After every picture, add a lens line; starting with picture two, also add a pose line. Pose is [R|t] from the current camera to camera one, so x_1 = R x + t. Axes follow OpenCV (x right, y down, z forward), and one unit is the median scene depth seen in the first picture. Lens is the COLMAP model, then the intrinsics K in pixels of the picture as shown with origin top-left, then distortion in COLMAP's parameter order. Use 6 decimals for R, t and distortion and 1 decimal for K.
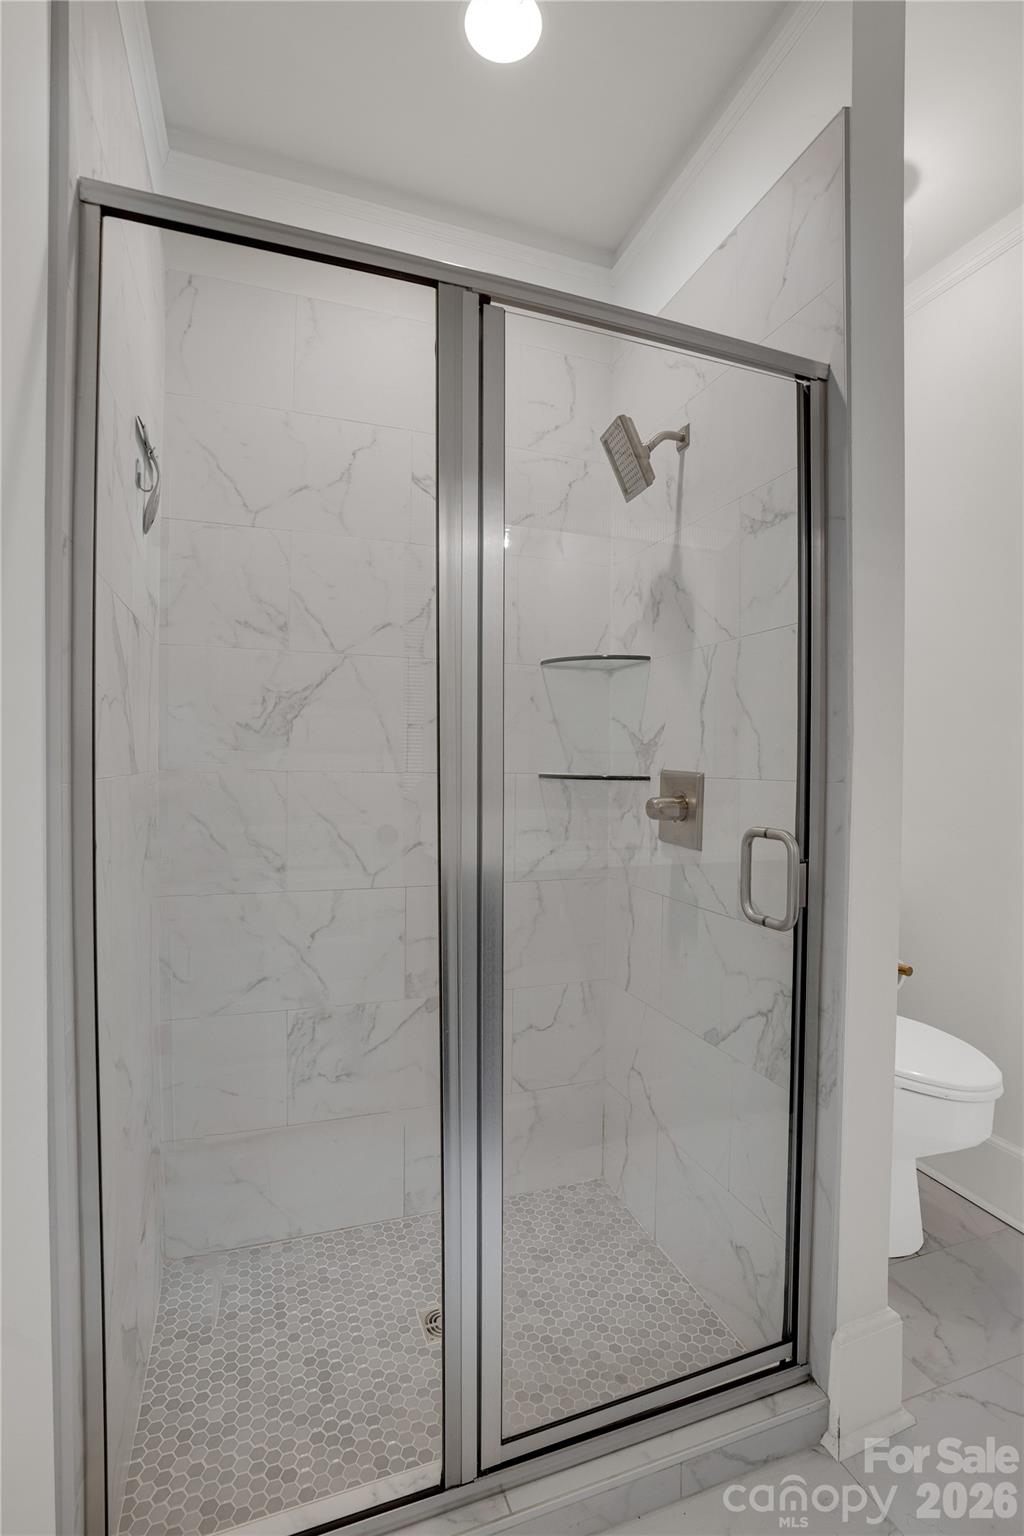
lens RADIAL K [[713.7, 0, 518.4], [0, 713.7, 764.7], [0, 0, 1]] dist [-0.063363, 0.020622]
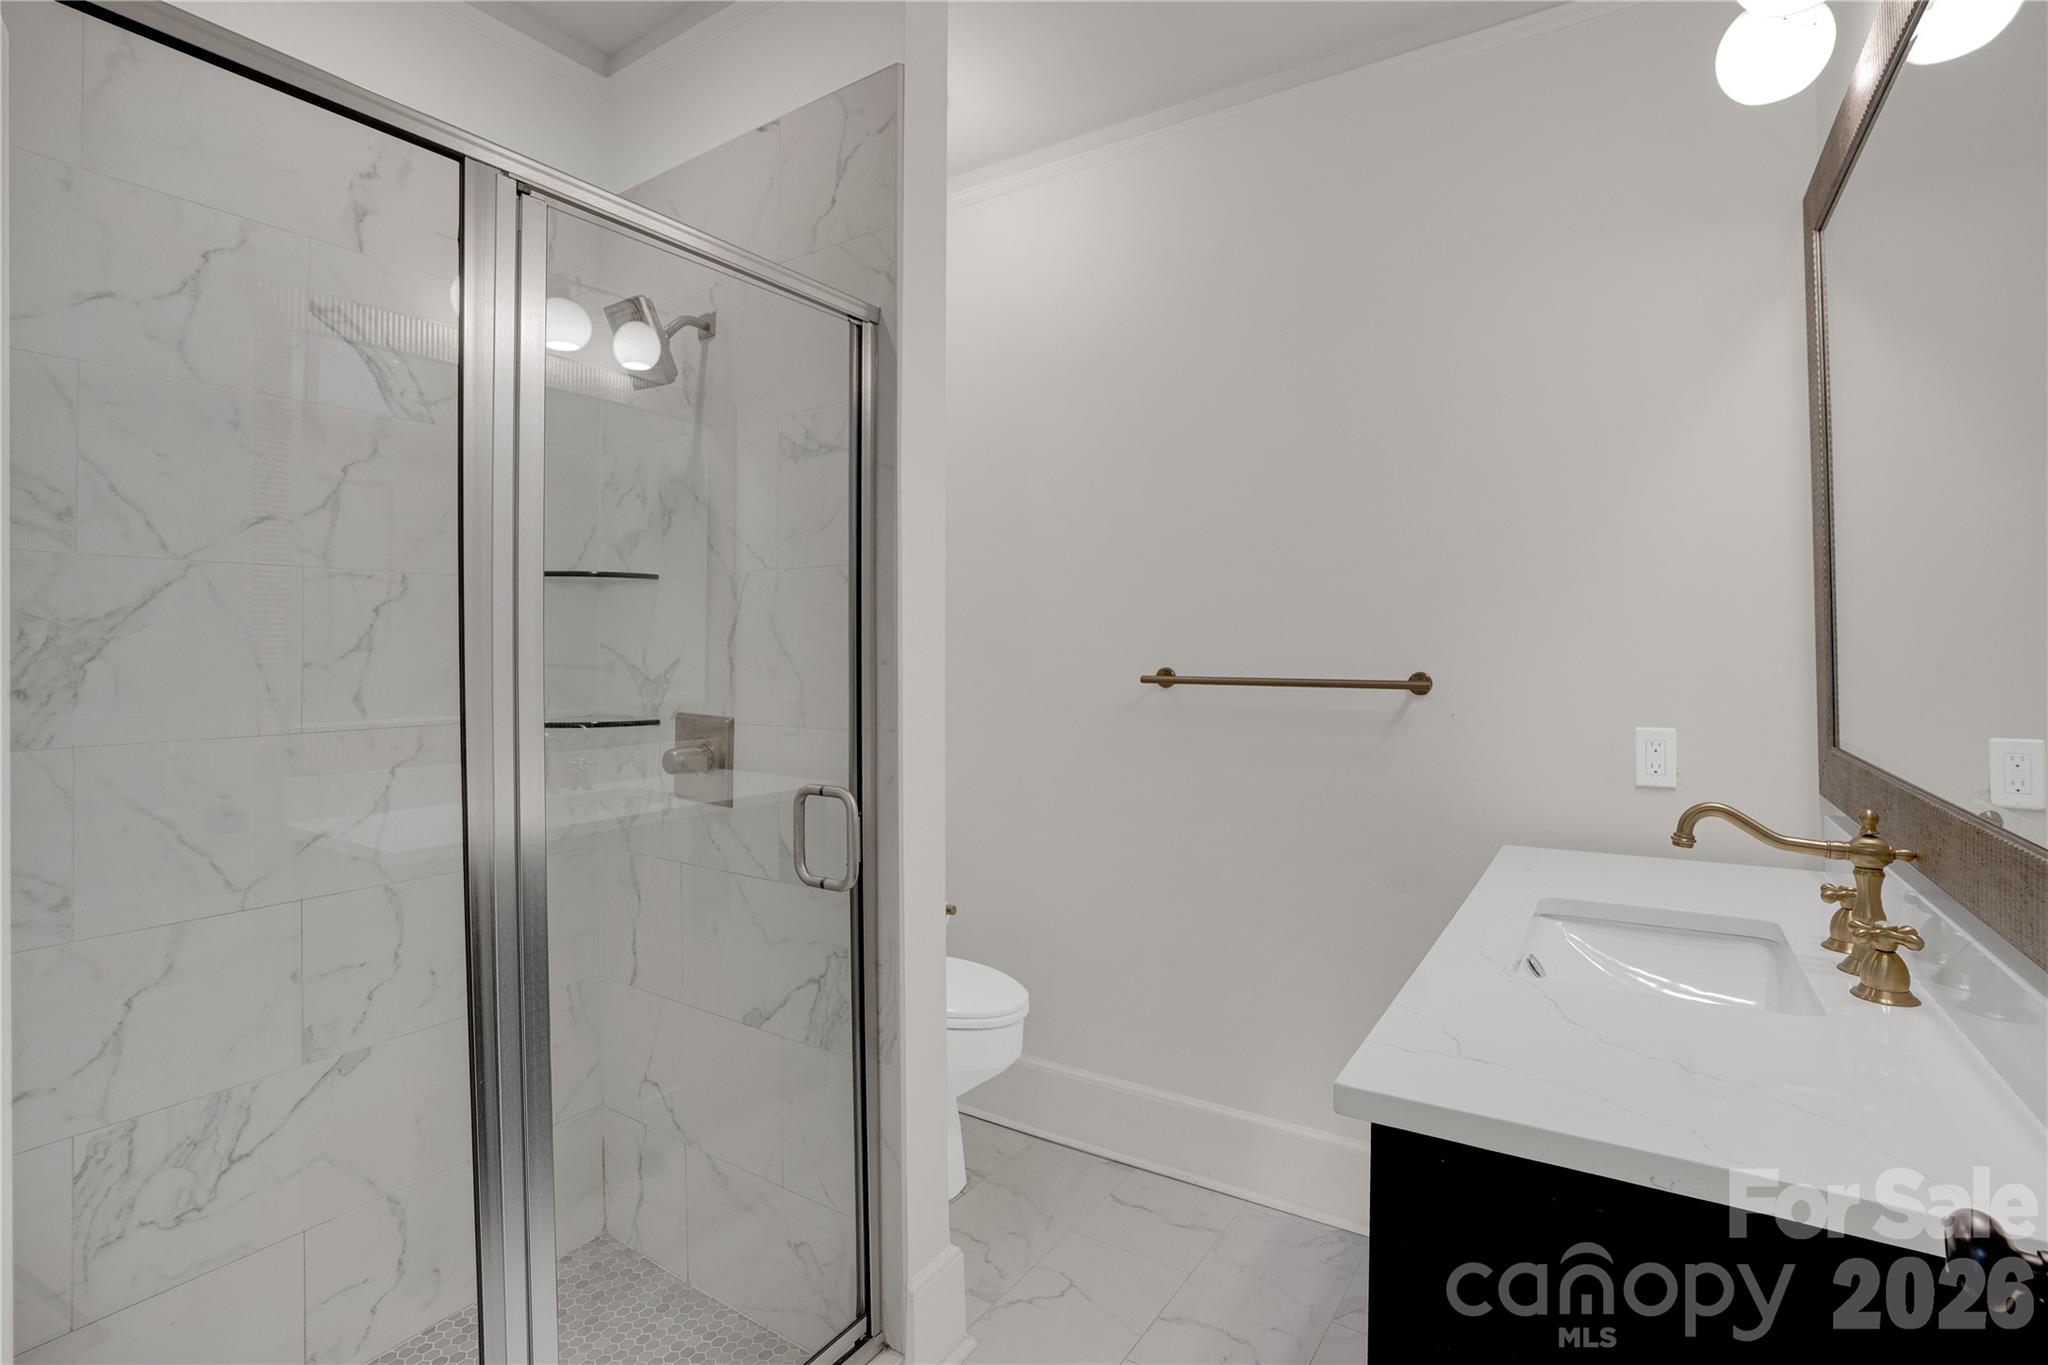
lens RADIAL K [[951.6, 0, 1011.6], [0, 951.6, 645.4], [0, 0, 1]] dist [-0.063363, 0.020622]
pose [[0.808918, -0.014394, 0.587745, -0.141763], [0.018645, 0.999825, -0.001174, -0.069054], [-0.587626, 0.011908, 0.809045, -0.135471]]
